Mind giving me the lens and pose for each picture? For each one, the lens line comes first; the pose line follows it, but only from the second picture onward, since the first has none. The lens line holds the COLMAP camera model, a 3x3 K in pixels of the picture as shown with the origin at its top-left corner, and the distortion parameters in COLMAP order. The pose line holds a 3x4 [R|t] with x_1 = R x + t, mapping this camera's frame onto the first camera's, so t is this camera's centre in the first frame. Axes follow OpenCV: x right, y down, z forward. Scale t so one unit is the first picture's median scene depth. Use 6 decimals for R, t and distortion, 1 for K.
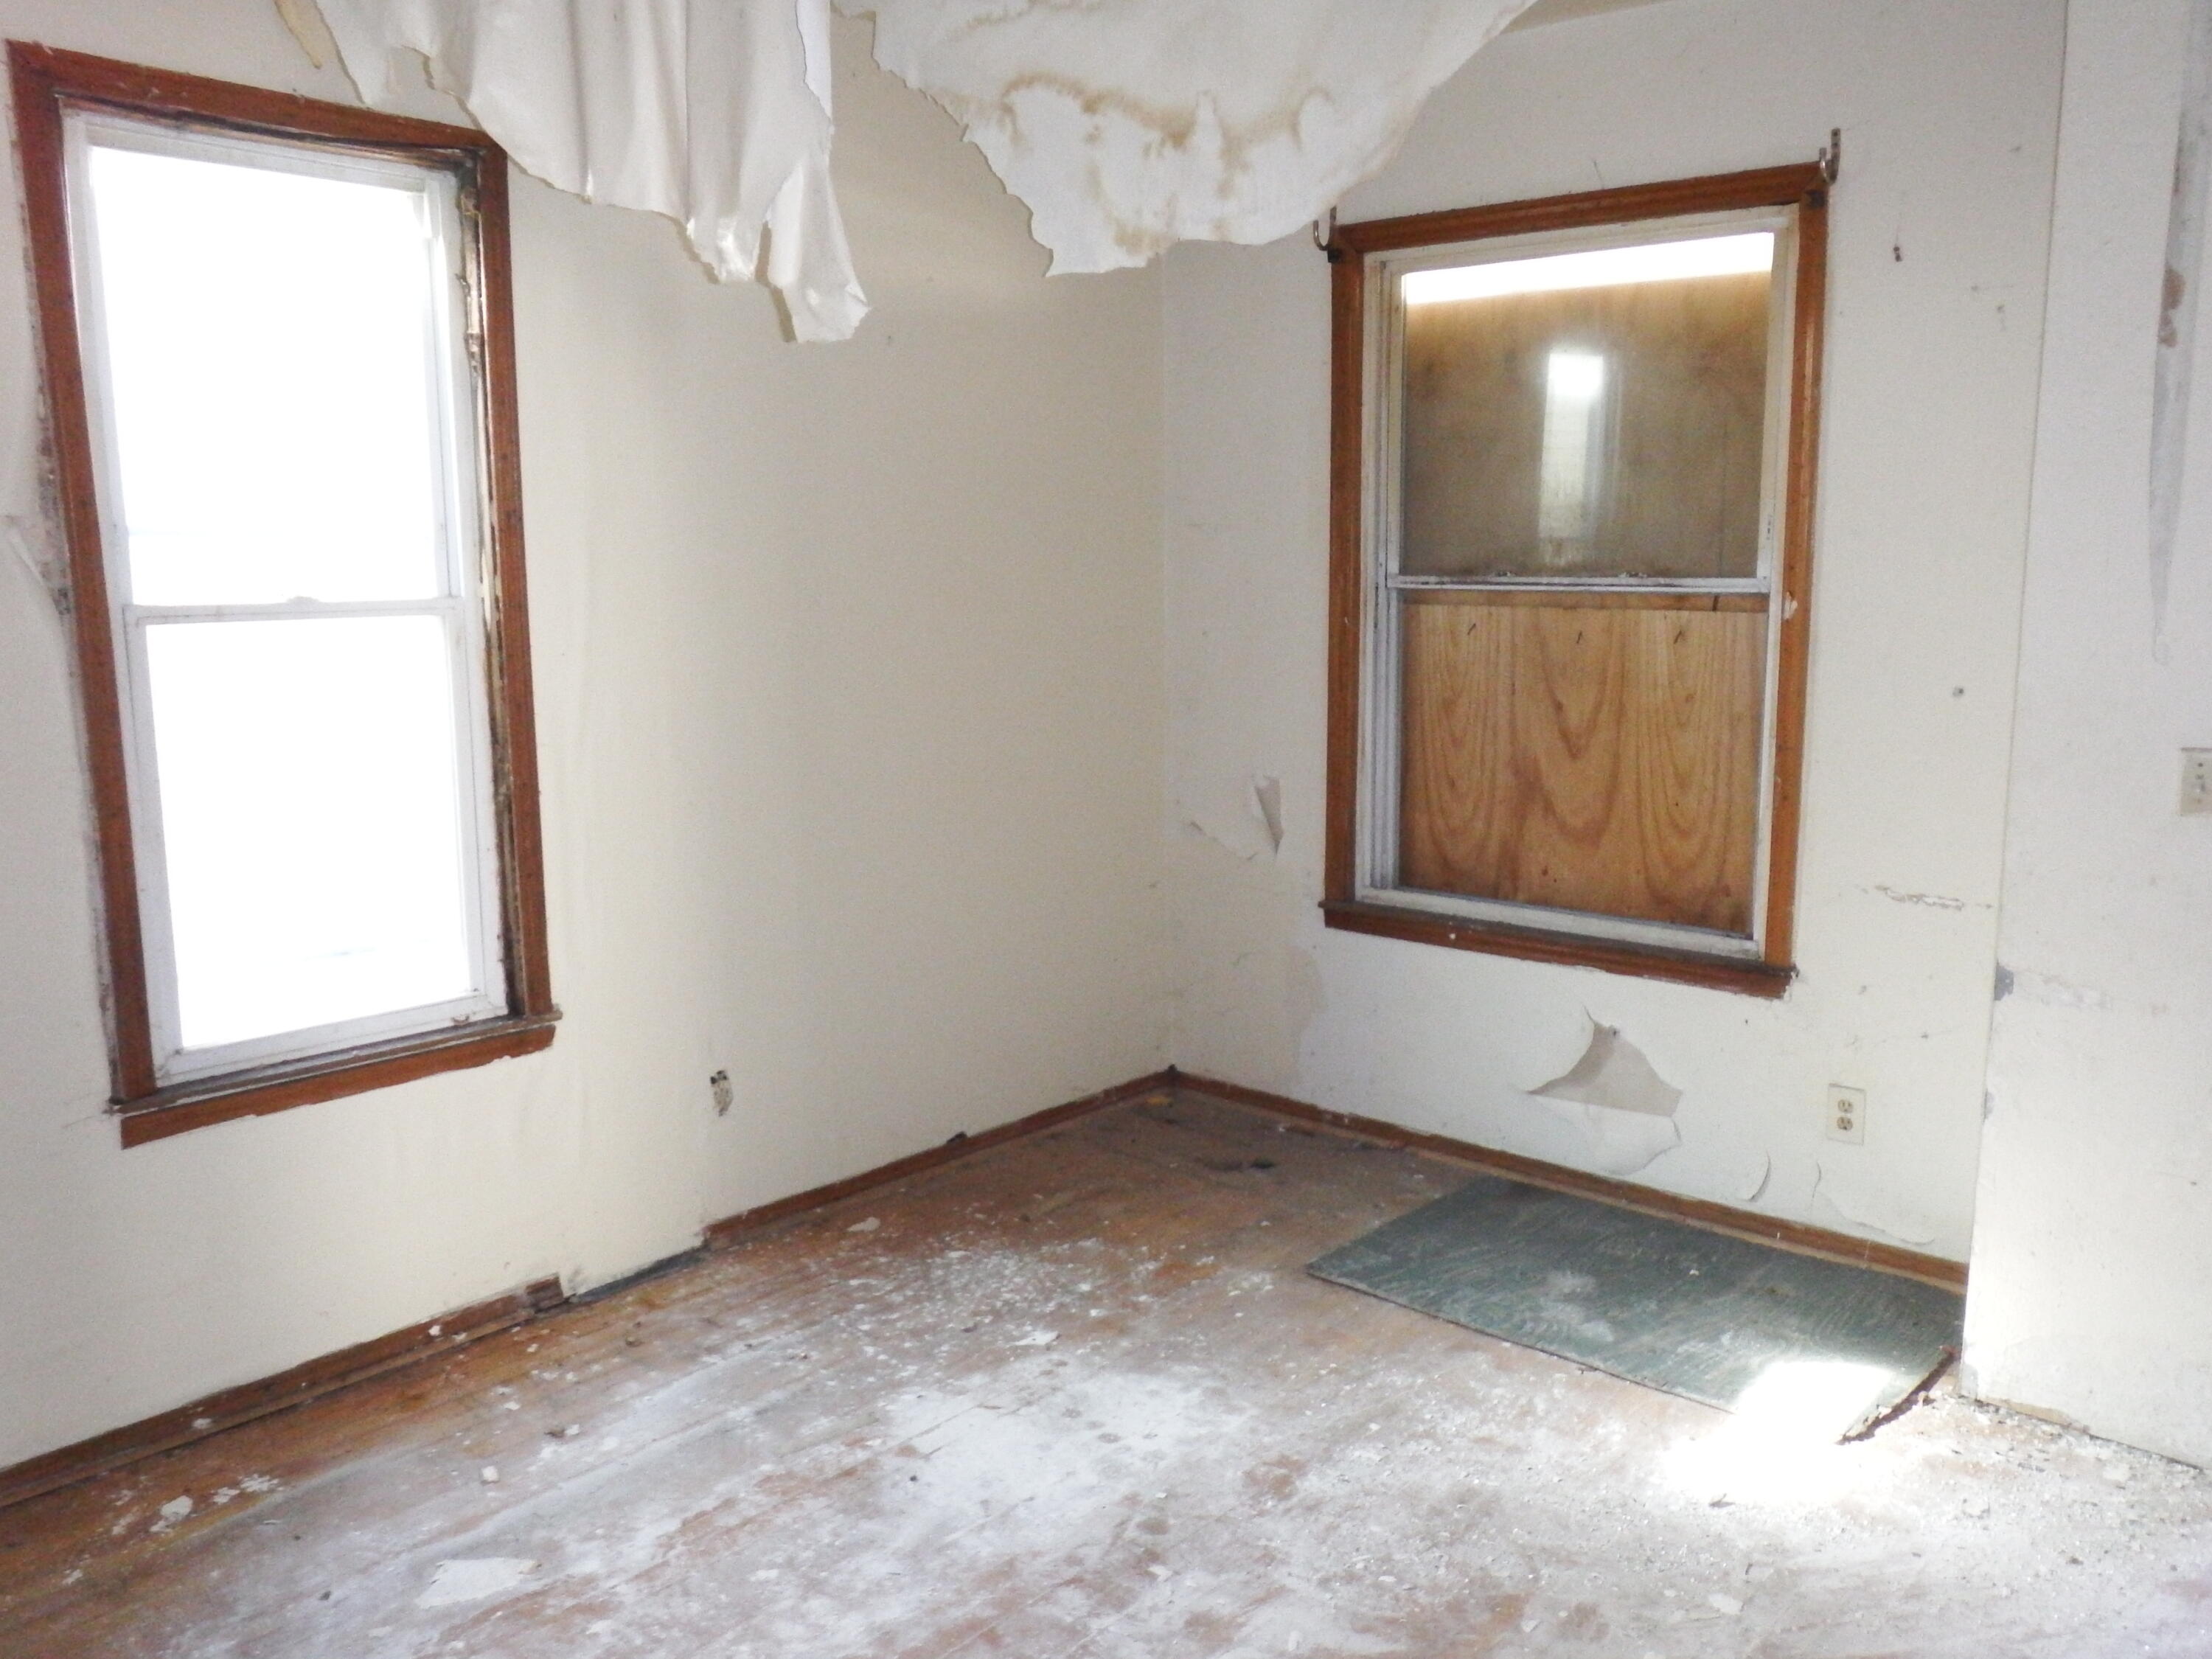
lens RADIAL K [[1891.5, 0, 1106.0], [0, 1891.5, 829.5], [0, 0, 1]] dist [-0.007265, -0.008879]
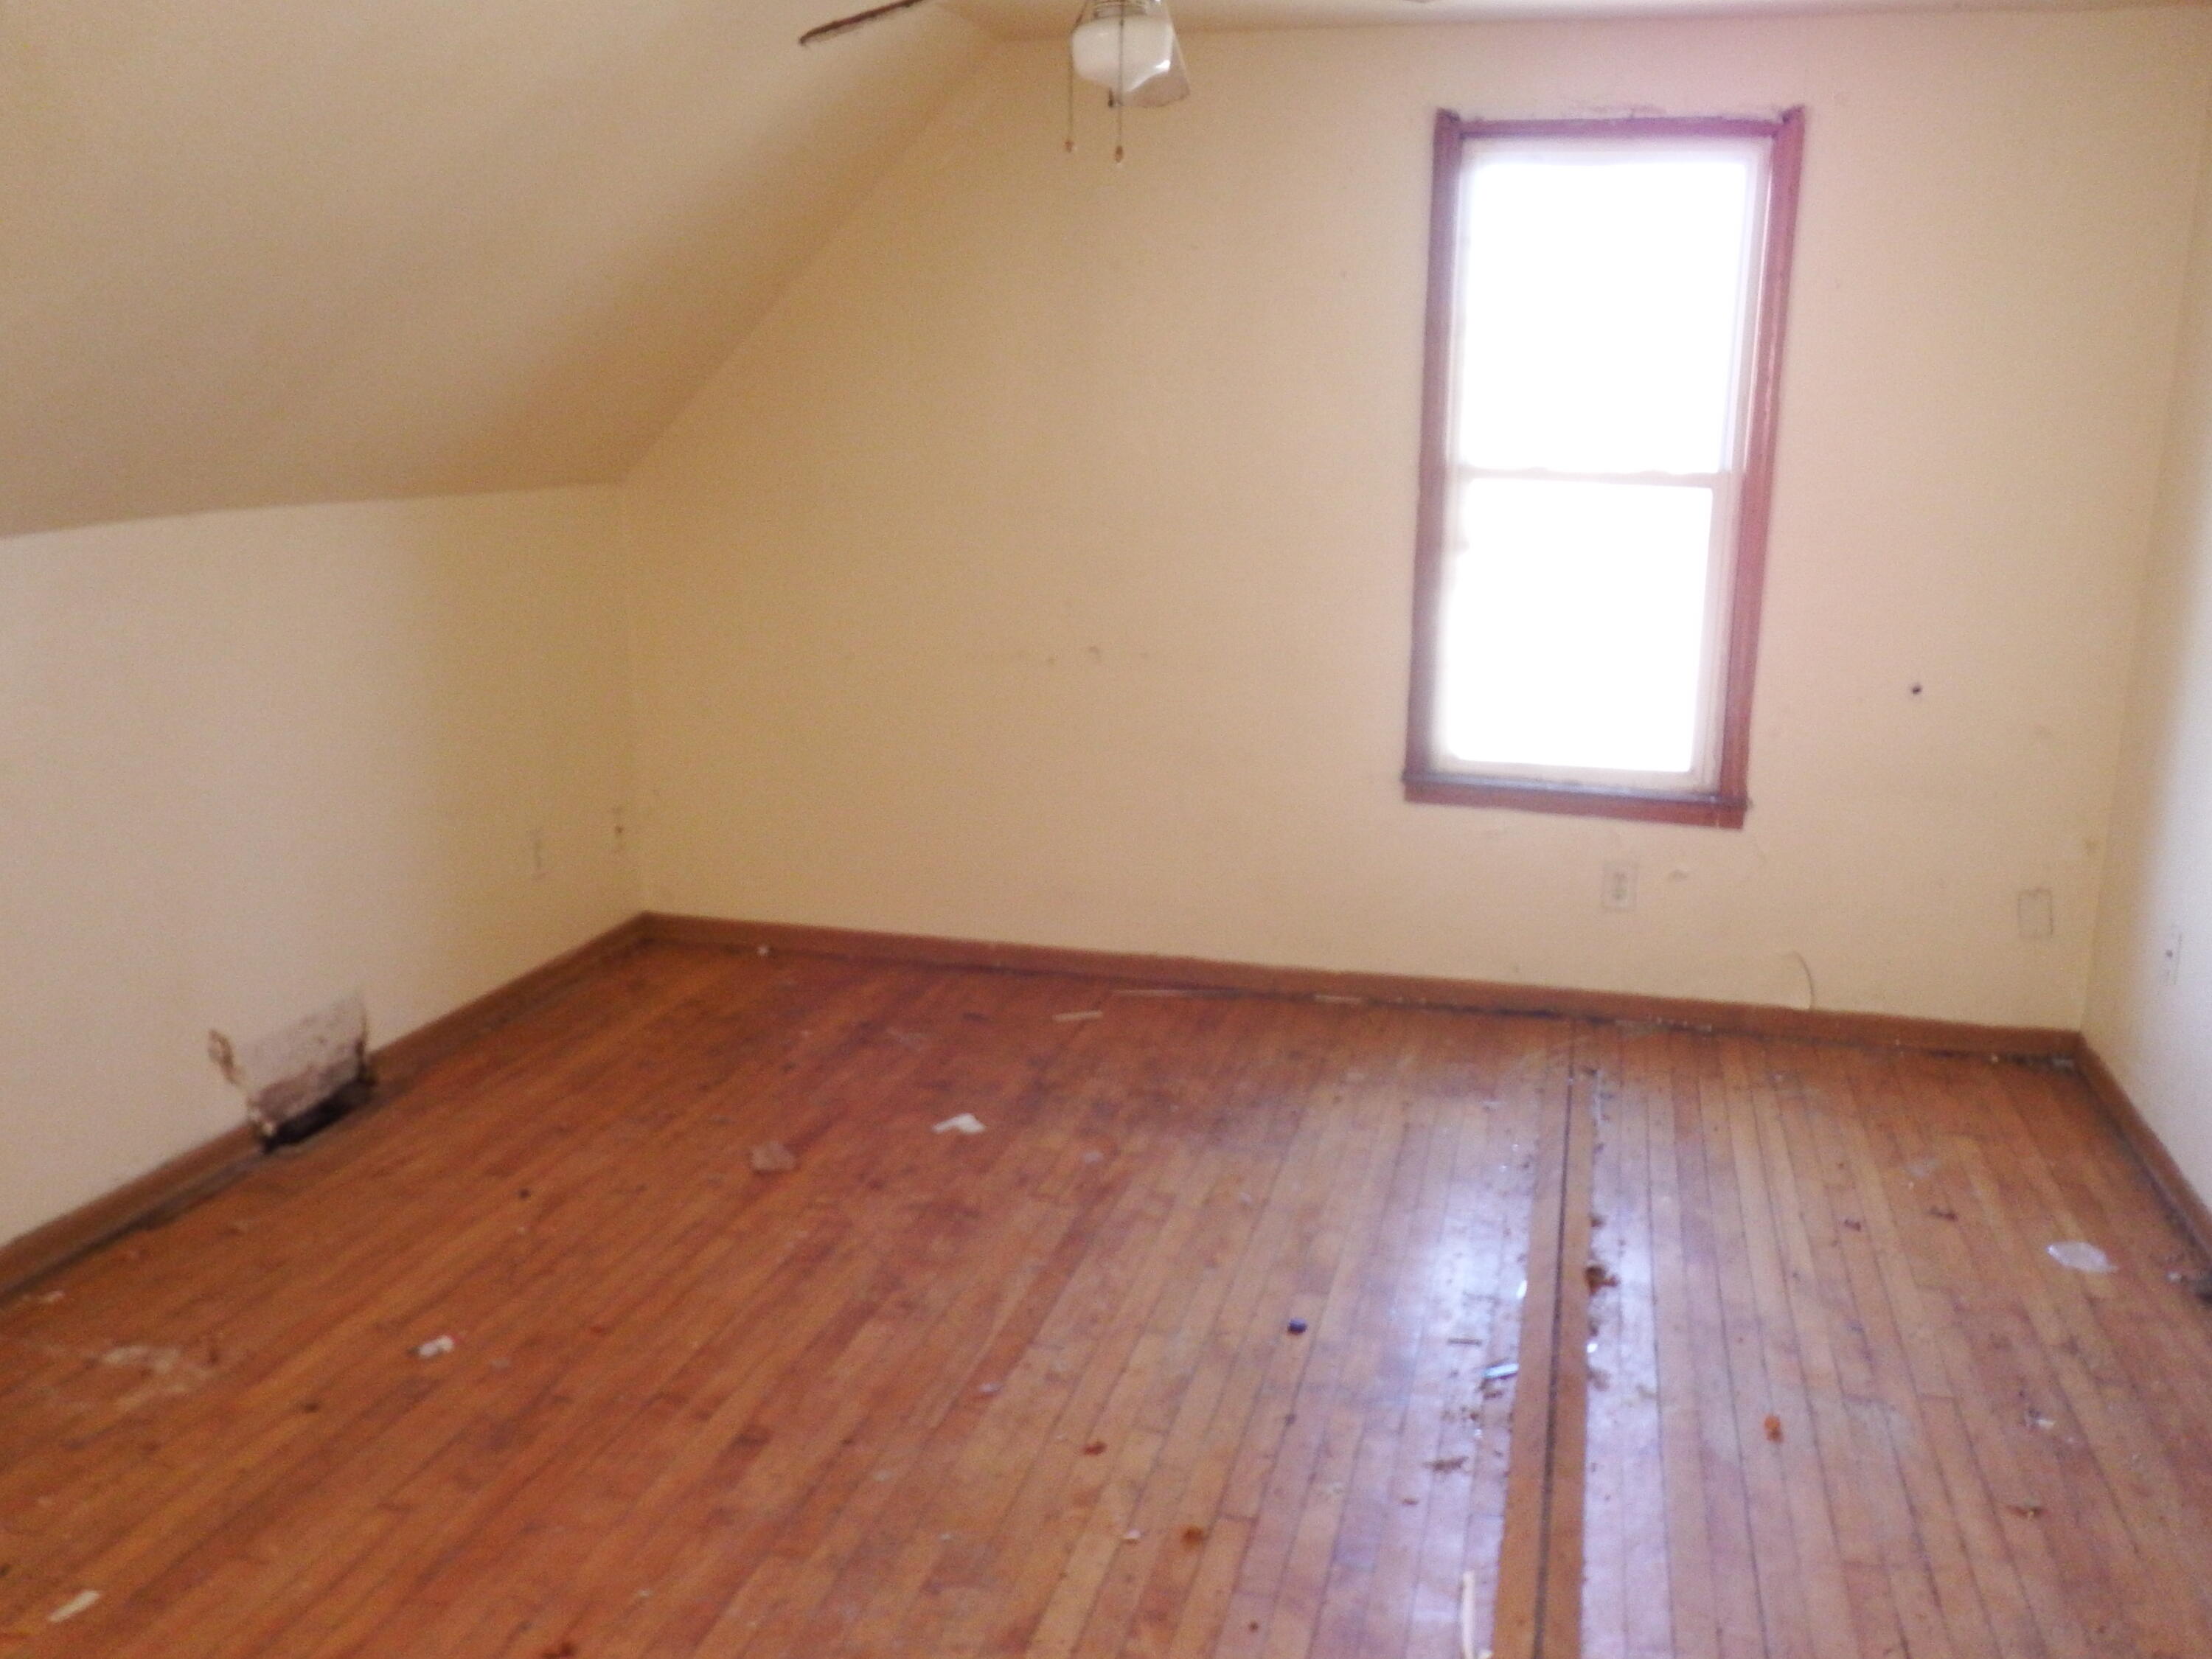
lens RADIAL K [[1891.5, 0, 1106.0], [0, 1891.5, 829.5], [0, 0, 1]] dist [-0.007265, -0.008879]
pose [[0.451751, 0.204851, -0.868307, 0.750513], [-0.143434, 0.977297, 0.155940, -0.025791], [0.880538, 0.054099, 0.470877, 0.018752]]
